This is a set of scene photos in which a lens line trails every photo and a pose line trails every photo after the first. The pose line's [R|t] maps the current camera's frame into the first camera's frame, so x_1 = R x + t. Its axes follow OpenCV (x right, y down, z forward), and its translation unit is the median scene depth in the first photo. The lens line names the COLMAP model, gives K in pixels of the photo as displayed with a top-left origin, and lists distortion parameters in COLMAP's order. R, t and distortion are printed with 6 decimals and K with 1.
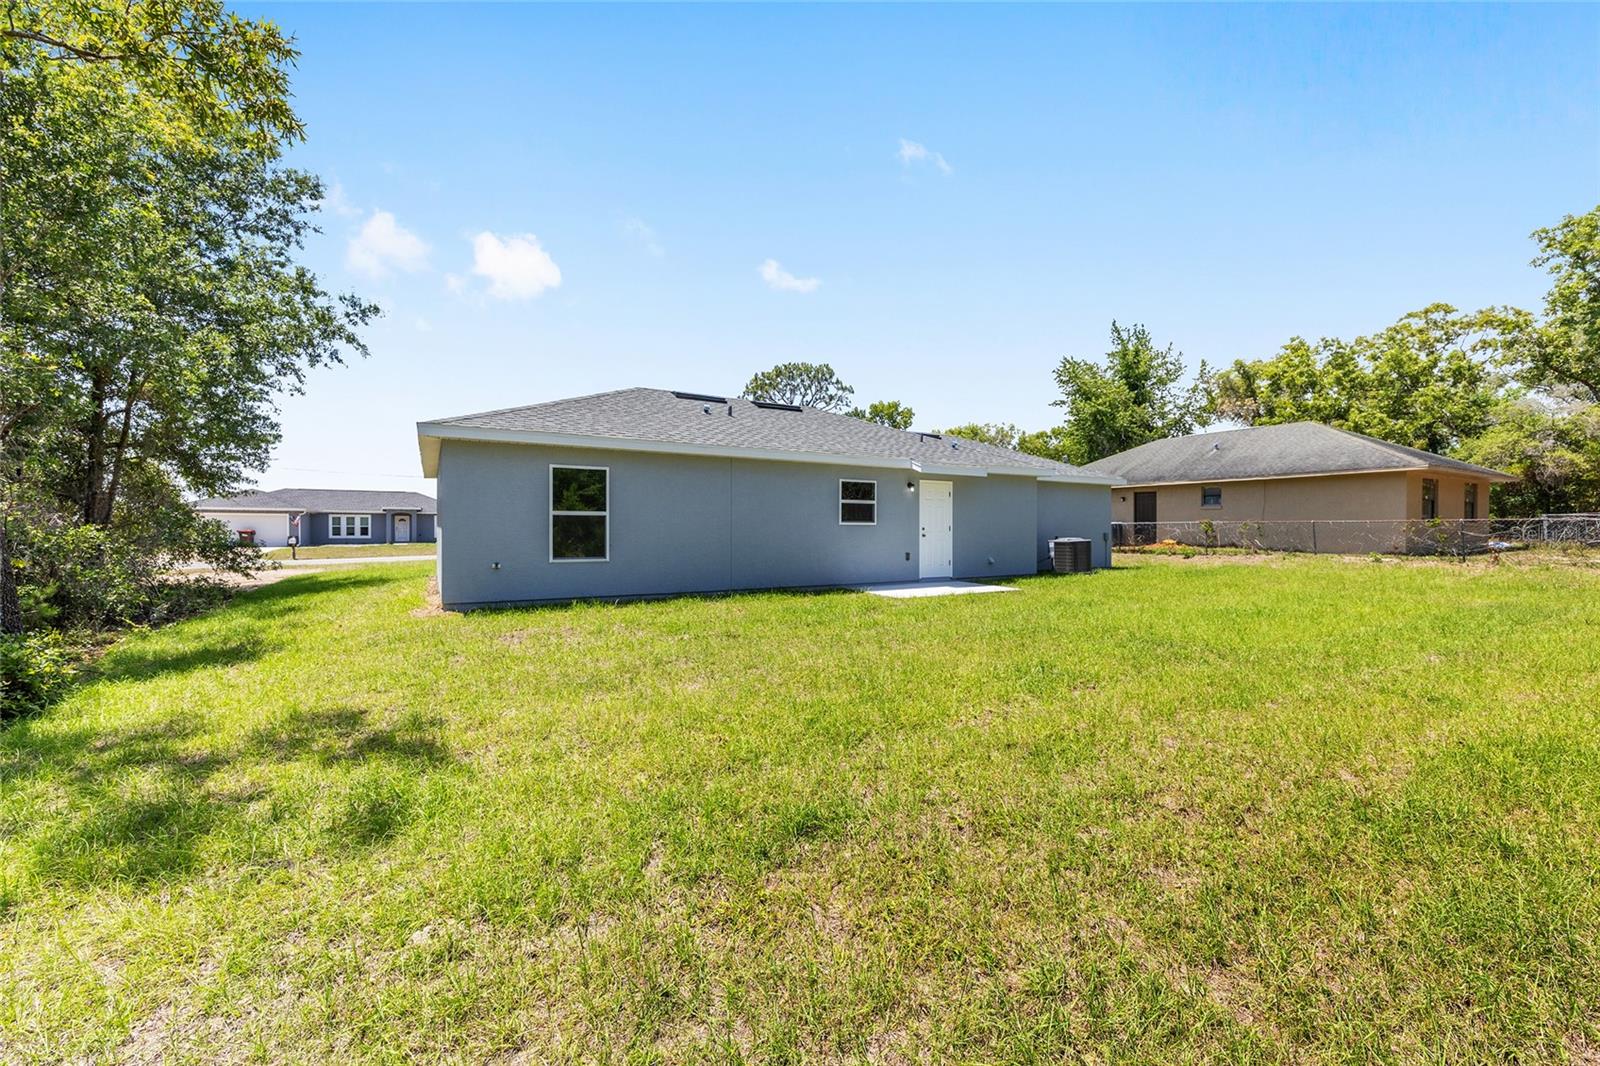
lens RADIAL K [[642.2, 0, 806.6], [0, 642.2, 532.2], [0, 0, 1]] dist [-0.001505, 0.001111]
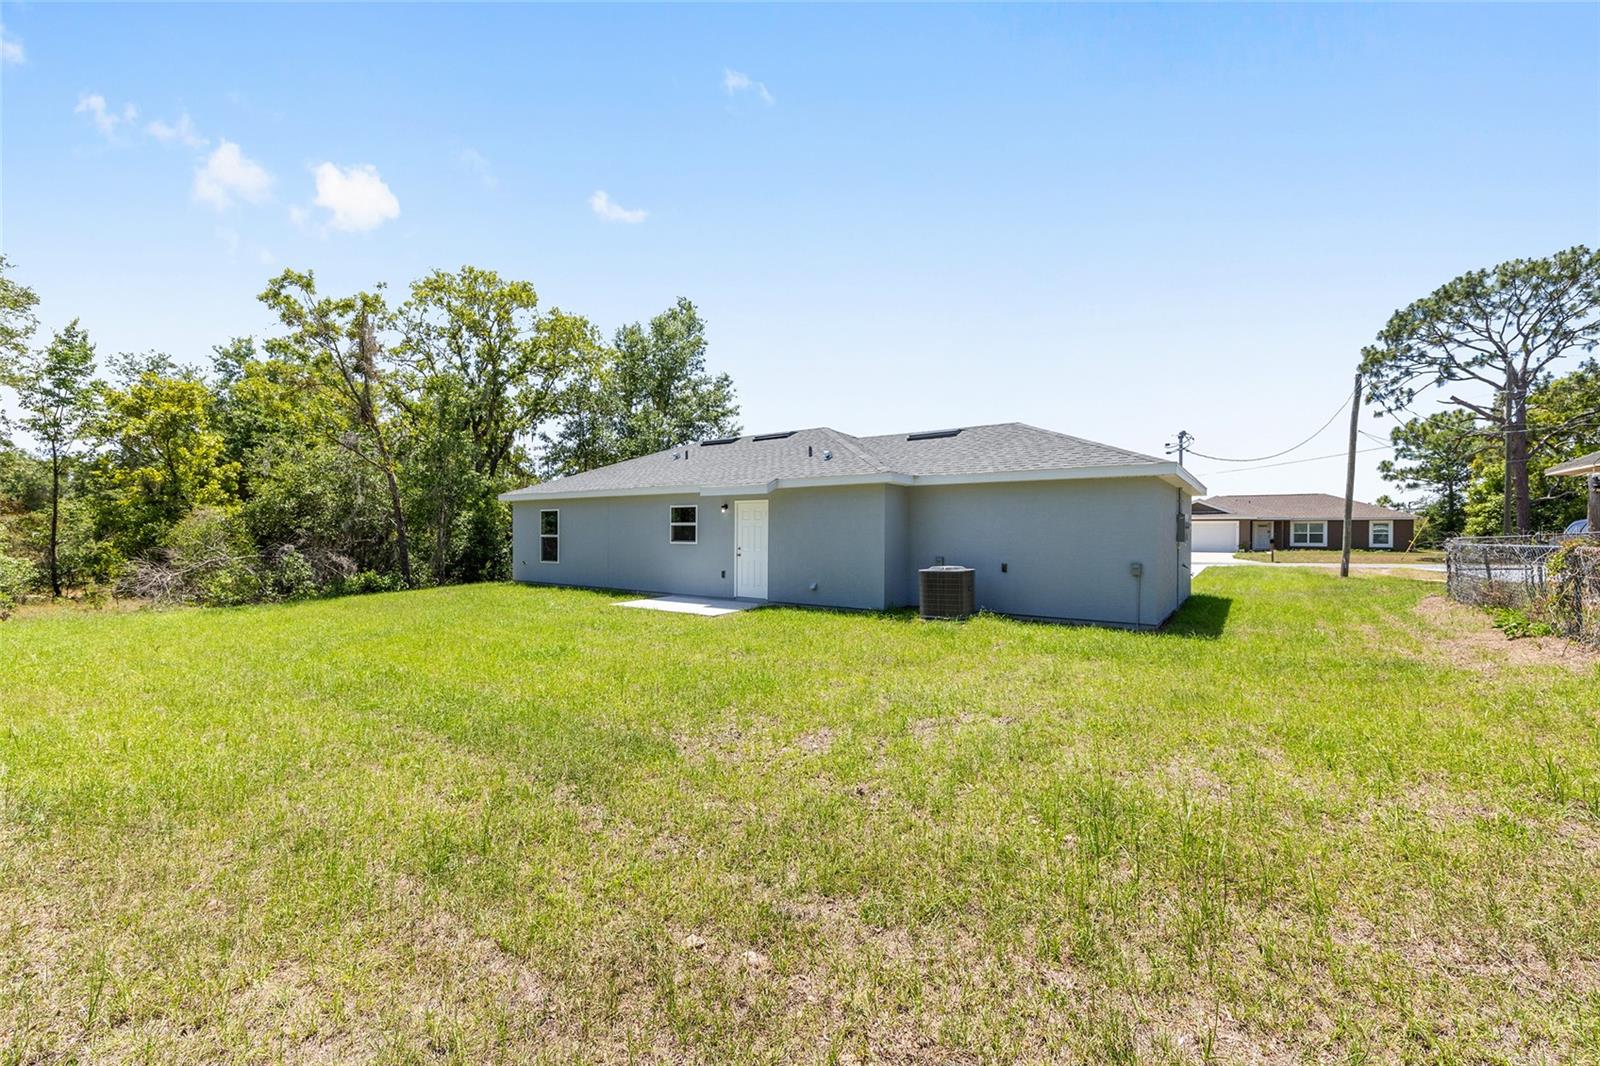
lens RADIAL K [[642.2, 0, 796.4], [0, 642.2, 529.5], [0, 0, 1]] dist [-0.001505, 0.001111]
pose [[0.404566, -0.003714, -0.914501, 1.122967], [-0.007389, 0.999946, -0.007330, -0.028084], [0.914479, 0.009723, 0.404517, 0.654687]]
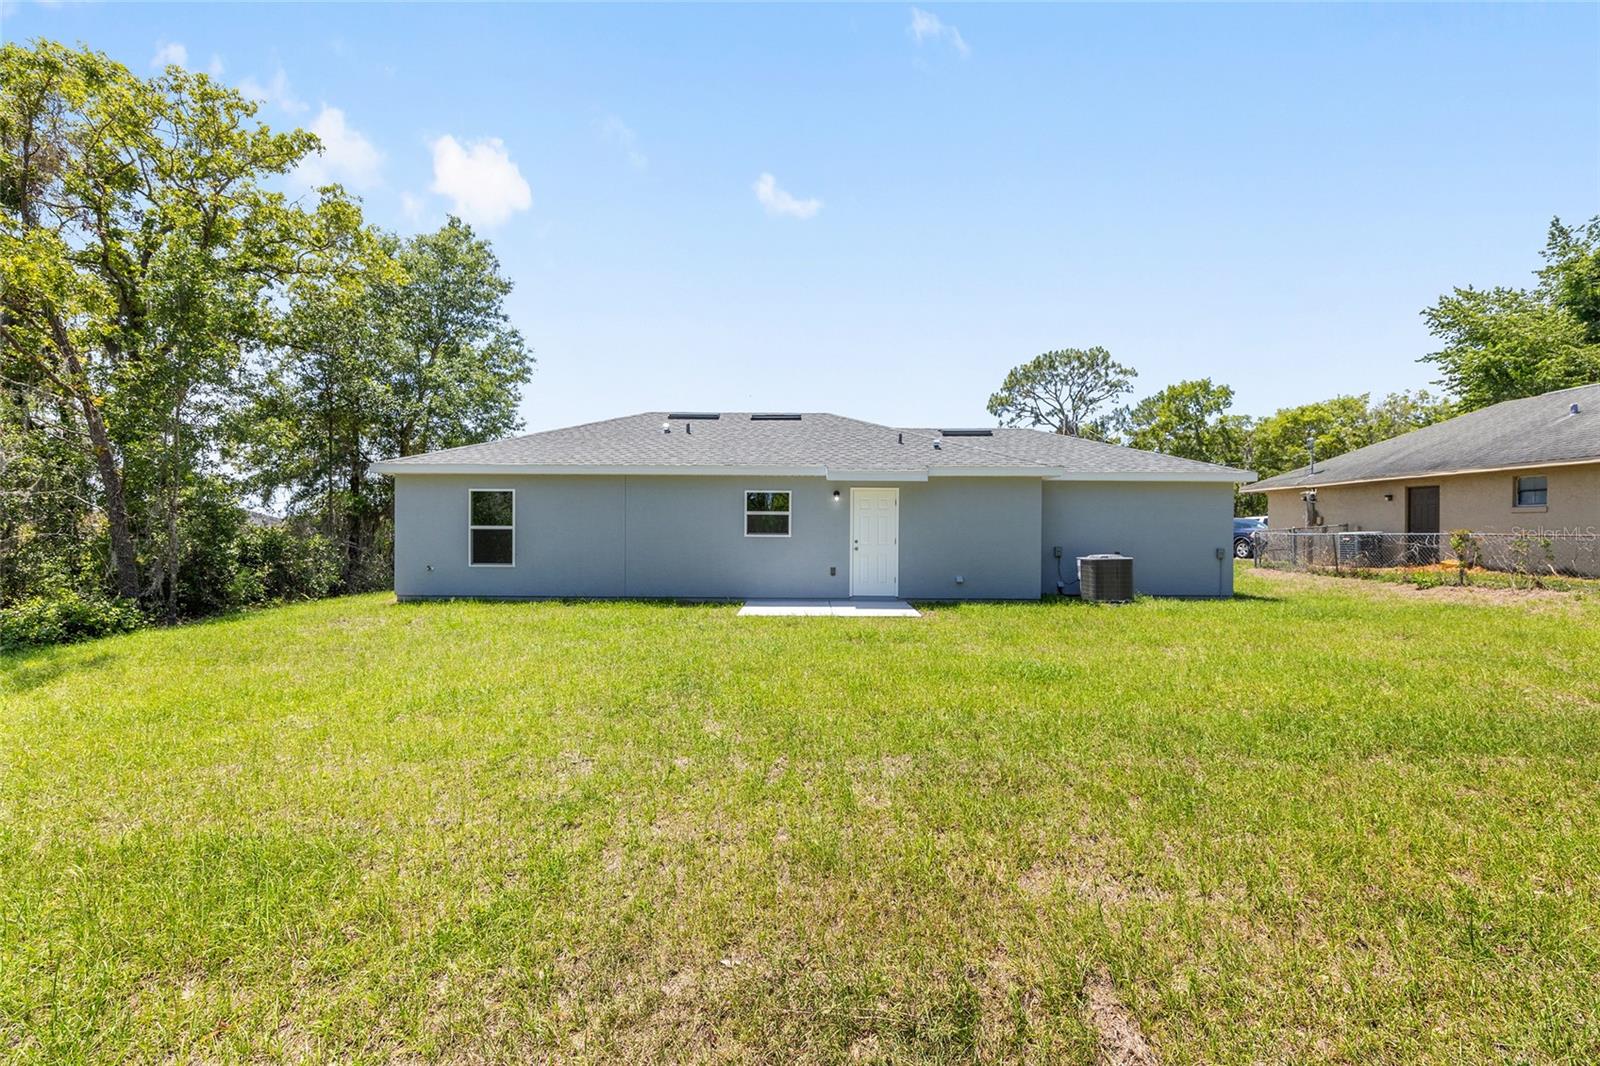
lens RADIAL K [[642.2, 0, 802.3], [0, 642.2, 535.3], [0, 0, 1]] dist [-0.001505, 0.001111]
pose [[0.858624, 0.007536, -0.512550, 0.566032], [-0.007611, 0.999969, 0.001953, -0.015156], [0.512549, 0.002224, 0.858655, 0.181035]]
